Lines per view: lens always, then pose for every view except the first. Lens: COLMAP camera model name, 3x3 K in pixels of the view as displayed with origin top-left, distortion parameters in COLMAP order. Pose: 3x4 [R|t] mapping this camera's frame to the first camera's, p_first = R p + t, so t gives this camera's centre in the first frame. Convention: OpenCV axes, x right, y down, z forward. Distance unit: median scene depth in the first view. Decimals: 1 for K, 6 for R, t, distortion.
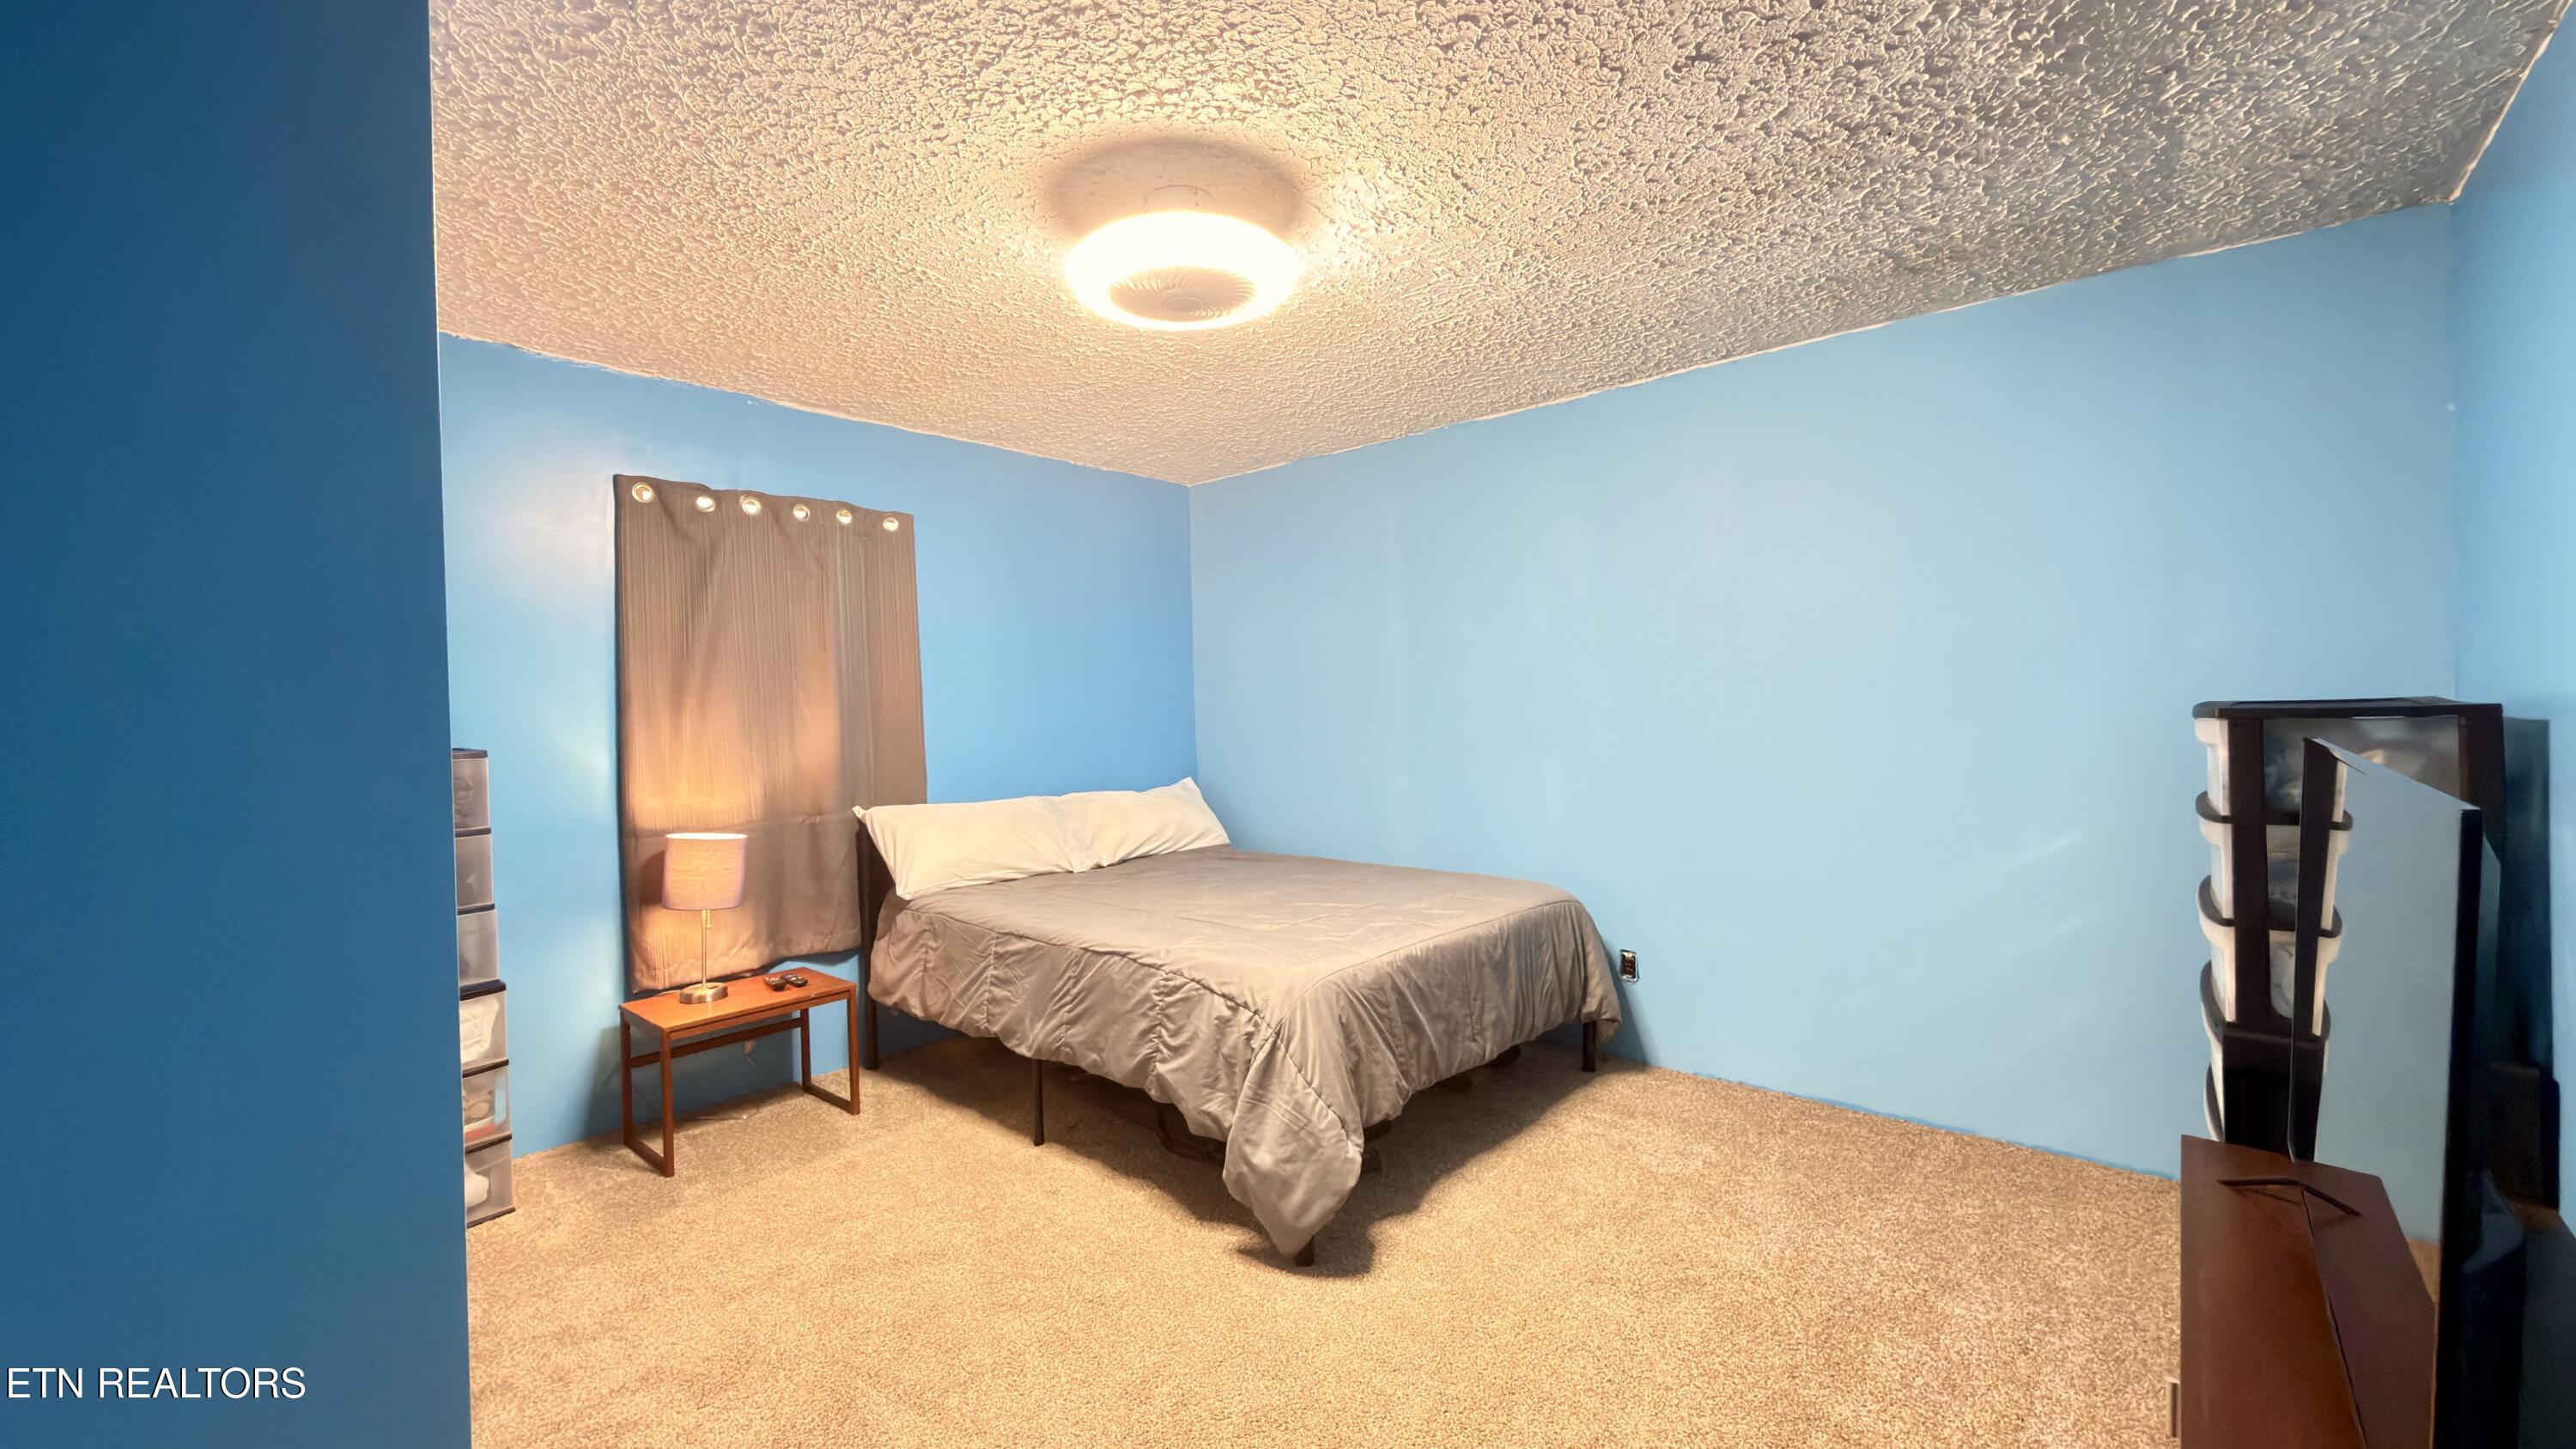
lens RADIAL K [[1015.5, 0, 1278.9], [0, 1015.5, 737.5], [0, 0, 1]] dist [0.000957, 0.000061]
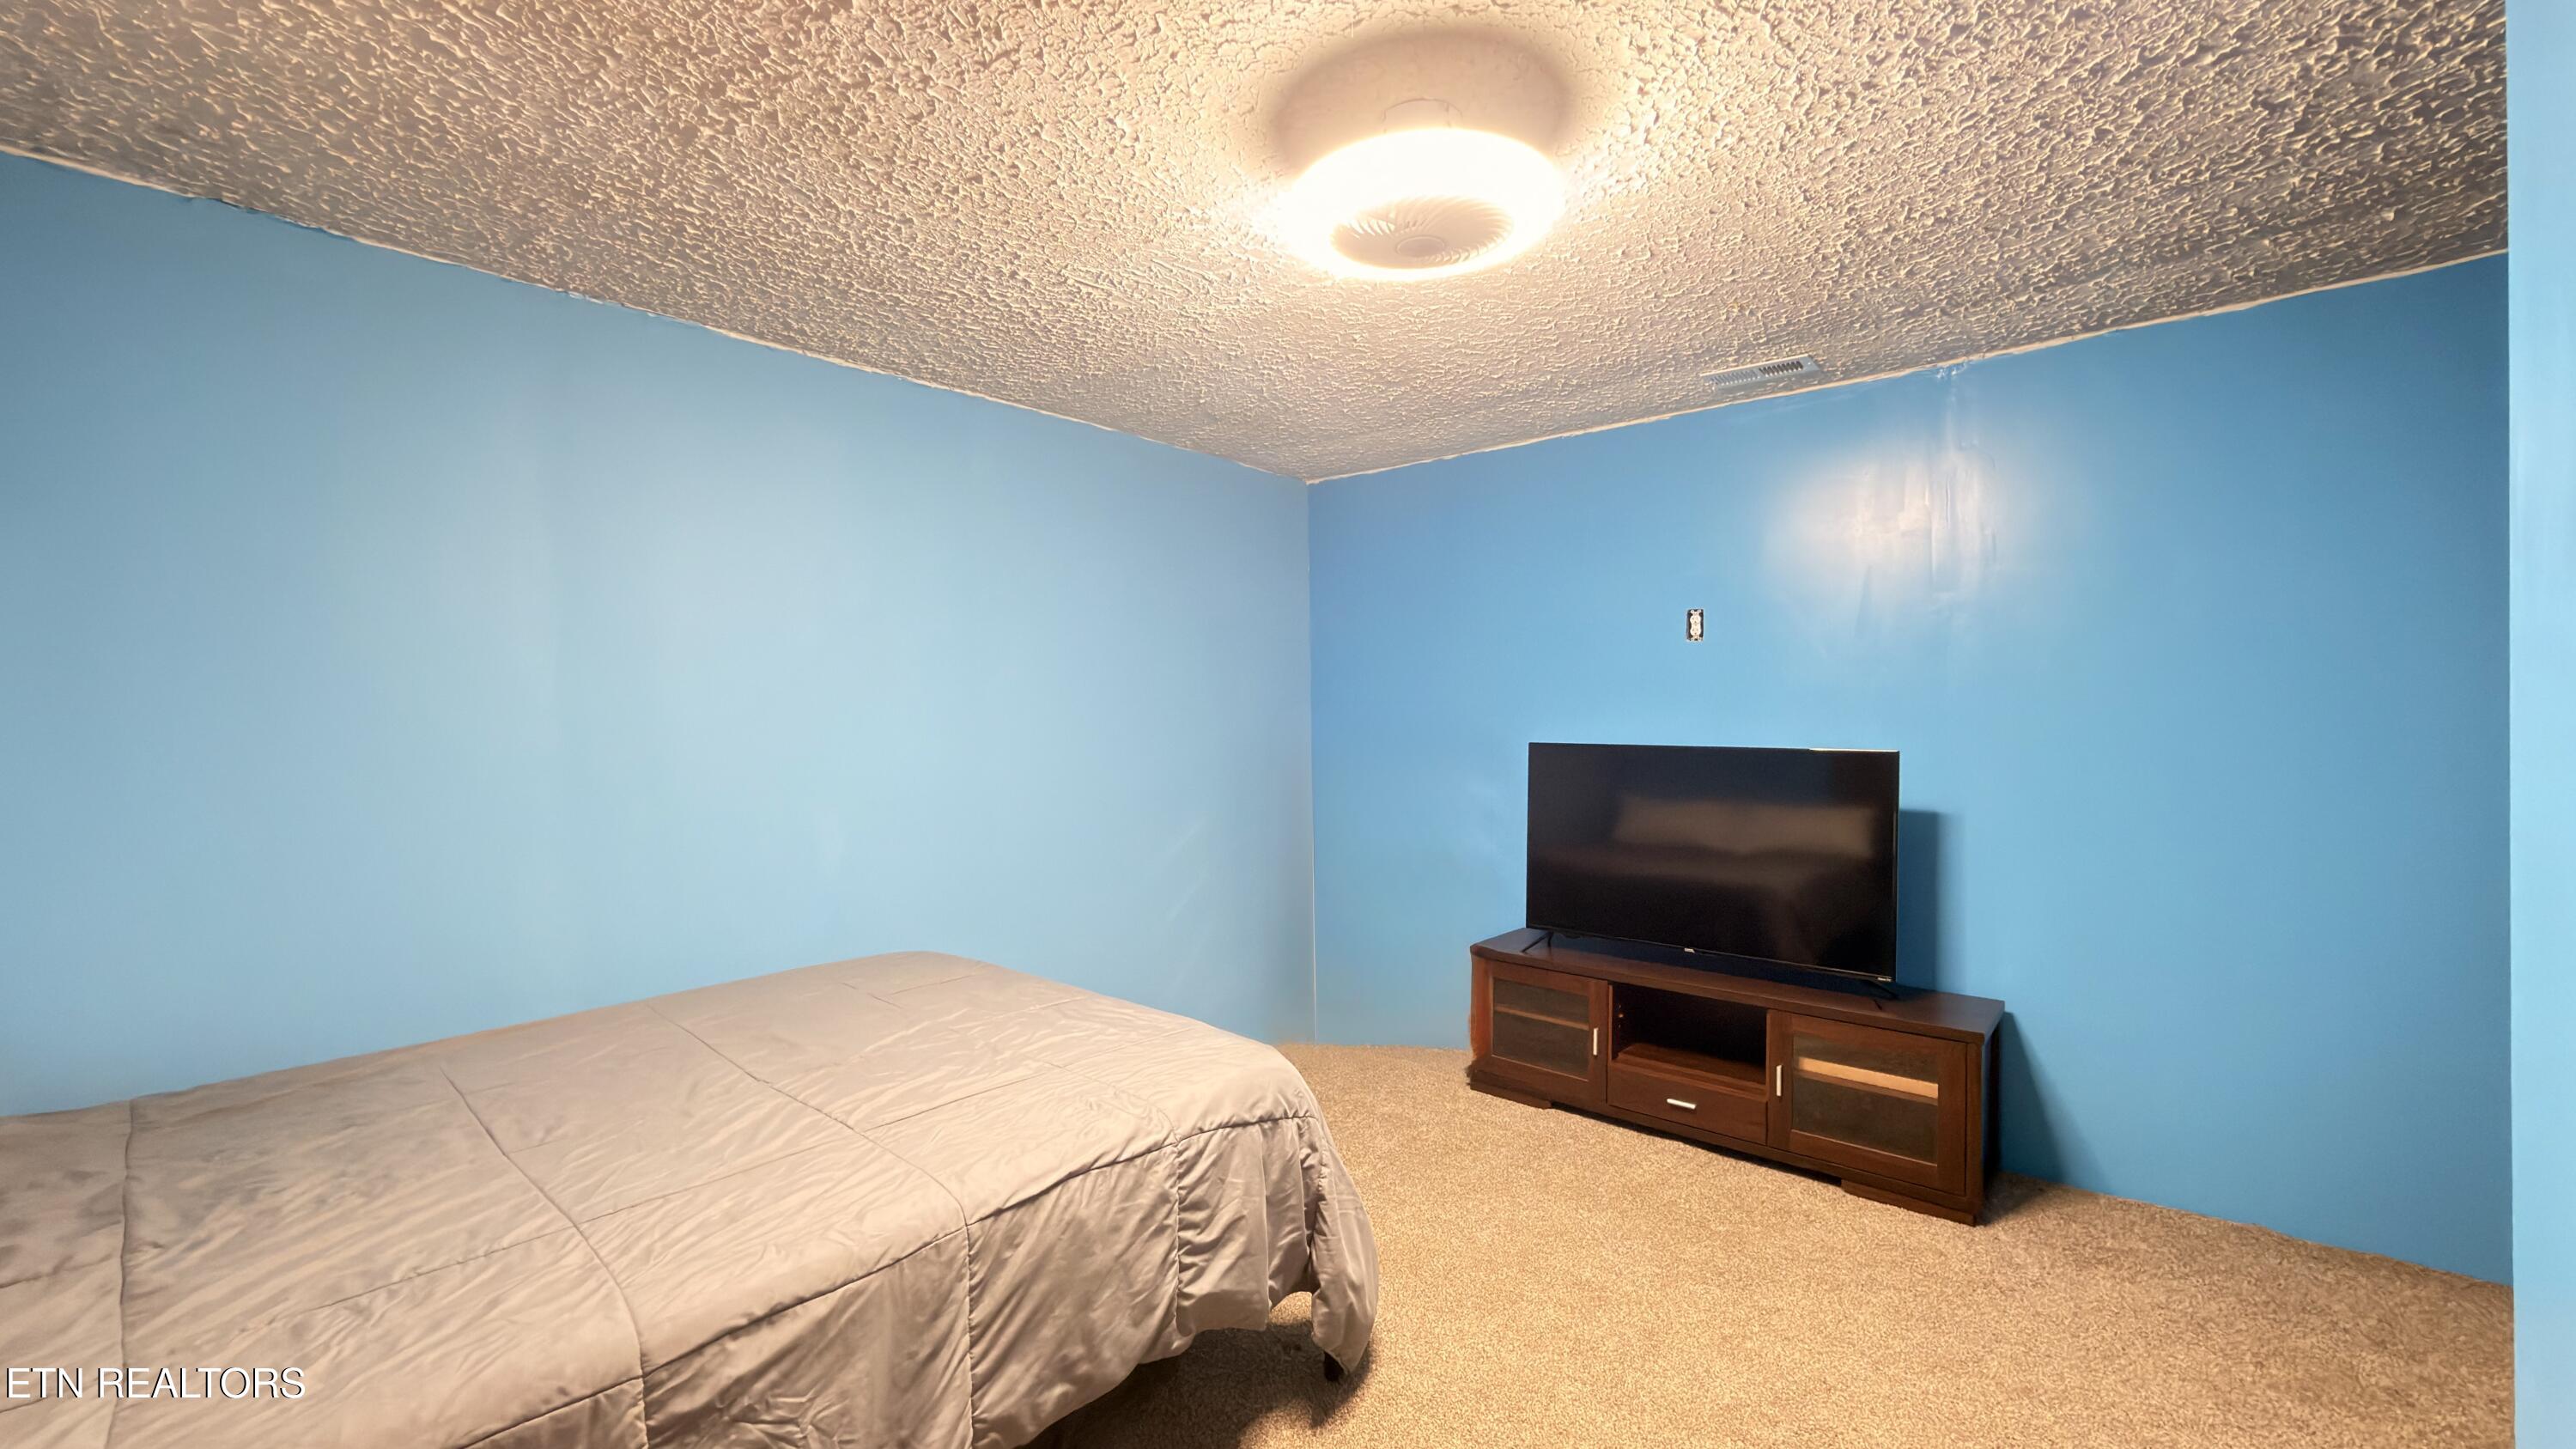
lens RADIAL K [[1015.5, 0, 1278.5], [0, 1015.5, 716.0], [0, 0, 1]] dist [0.000957, 0.000061]
pose [[0.002016, 0.011926, 0.999927, -0.737799], [0.034324, 0.999339, -0.011988, -0.031267], [-0.999409, 0.034346, 0.001605, 0.891941]]
